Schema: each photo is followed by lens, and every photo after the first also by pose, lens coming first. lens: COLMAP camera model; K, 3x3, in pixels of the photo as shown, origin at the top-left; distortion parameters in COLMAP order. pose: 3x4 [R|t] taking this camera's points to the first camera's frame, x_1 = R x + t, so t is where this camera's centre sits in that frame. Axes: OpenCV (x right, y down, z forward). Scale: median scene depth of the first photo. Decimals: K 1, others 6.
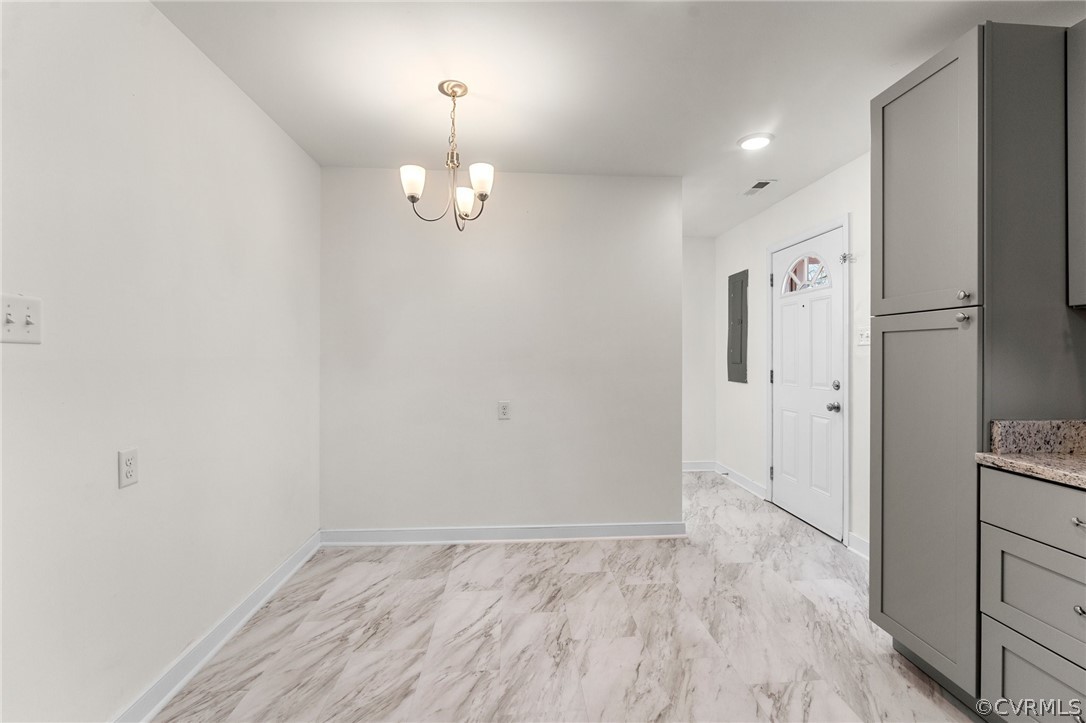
lens RADIAL K [[463.7, 0, 538.0], [0, 463.7, 360.2], [0, 0, 1]] dist [0.000751, 0.000065]
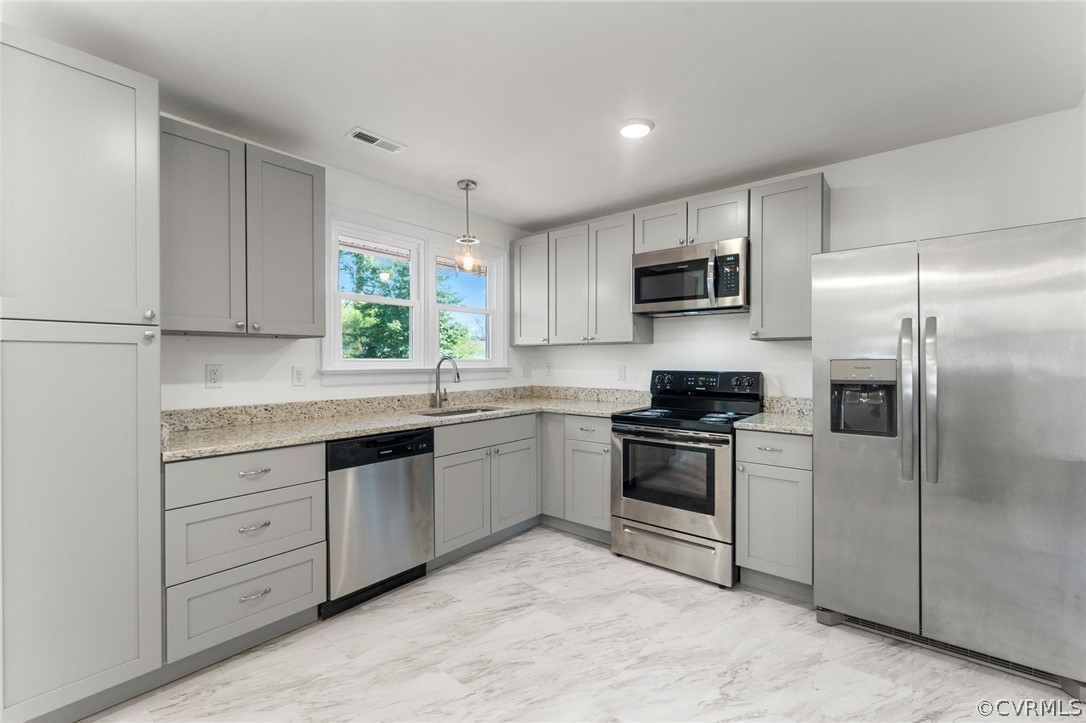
lens RADIAL K [[463.7, 0, 538.0], [0, 463.7, 360.2], [0, 0, 1]] dist [0.000751, 0.000065]
pose [[-0.716881, 0.000156, 0.697196, -0.814751], [0.011135, 0.999875, 0.011226, -0.053395], [-0.697107, 0.015811, -0.716793, 1.801320]]
